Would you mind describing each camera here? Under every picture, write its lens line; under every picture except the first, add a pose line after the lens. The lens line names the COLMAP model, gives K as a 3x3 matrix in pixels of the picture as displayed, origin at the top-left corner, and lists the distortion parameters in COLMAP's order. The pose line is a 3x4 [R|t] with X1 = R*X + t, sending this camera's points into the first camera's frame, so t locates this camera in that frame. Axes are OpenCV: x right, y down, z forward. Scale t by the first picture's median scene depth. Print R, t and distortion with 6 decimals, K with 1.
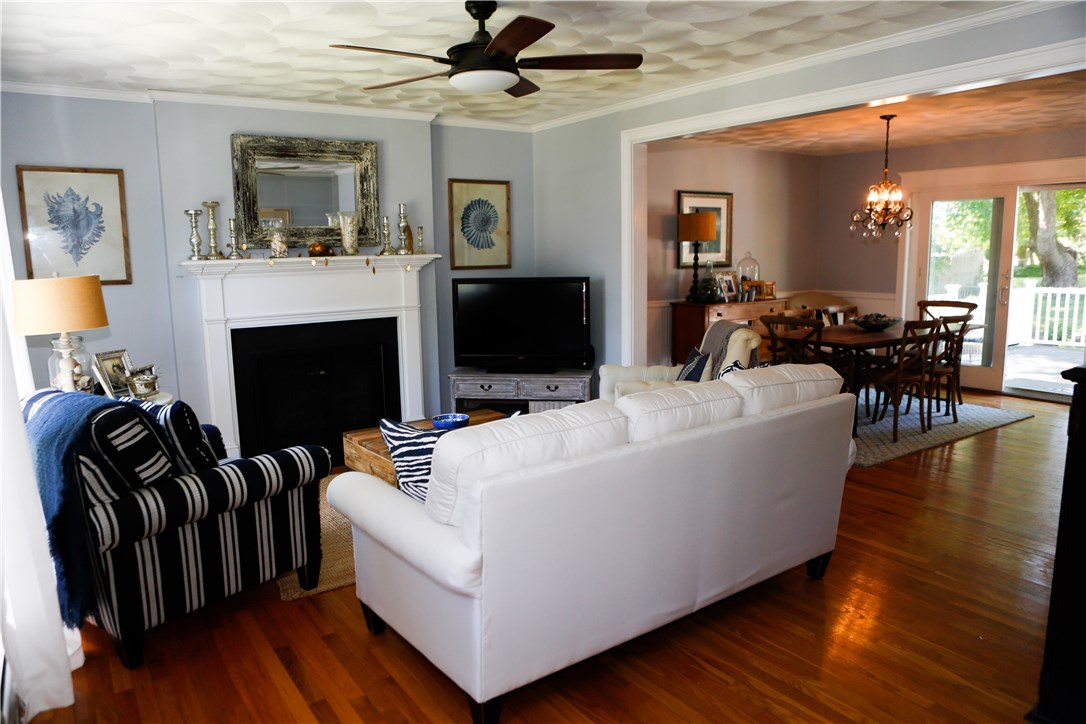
lens RADIAL K [[752.1, 0, 546.8], [0, 752.1, 360.5], [0, 0, 1]] dist [-0.072078, 0.059679]
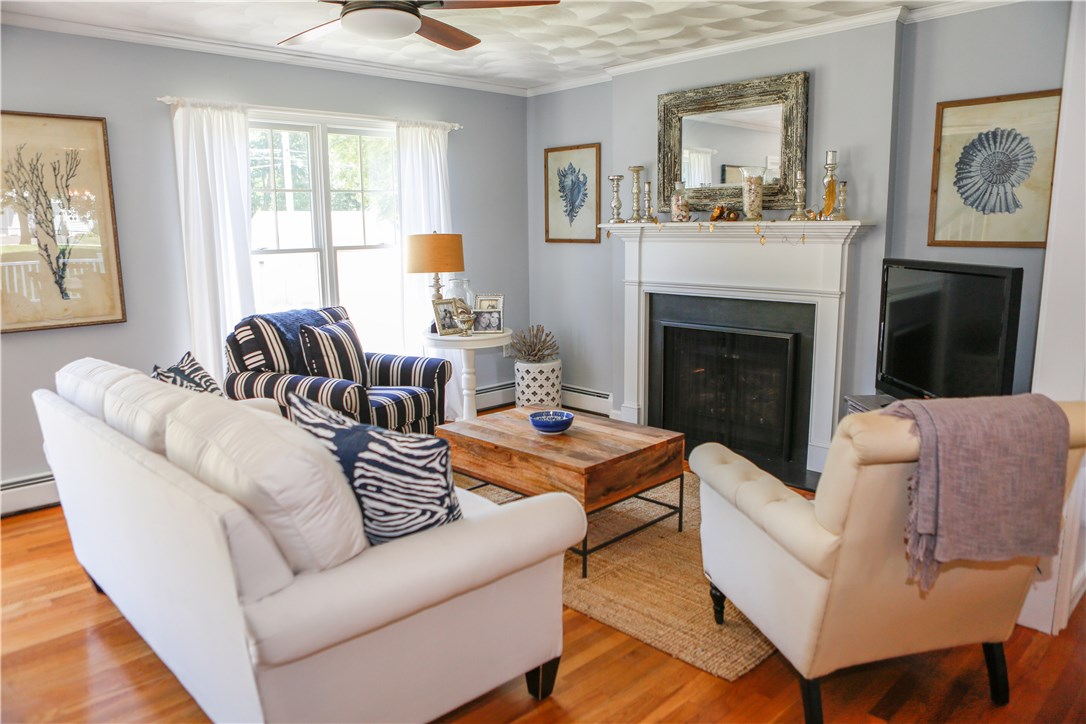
lens RADIAL K [[752.1, 0, 546.0], [0, 752.1, 366.6], [0, 0, 1]] dist [-0.072078, 0.059679]
pose [[0.164410, 0.194800, -0.966965, 0.521226], [-0.138459, 0.975157, 0.172909, -0.094412], [0.976626, 0.105457, 0.187297, 0.639554]]
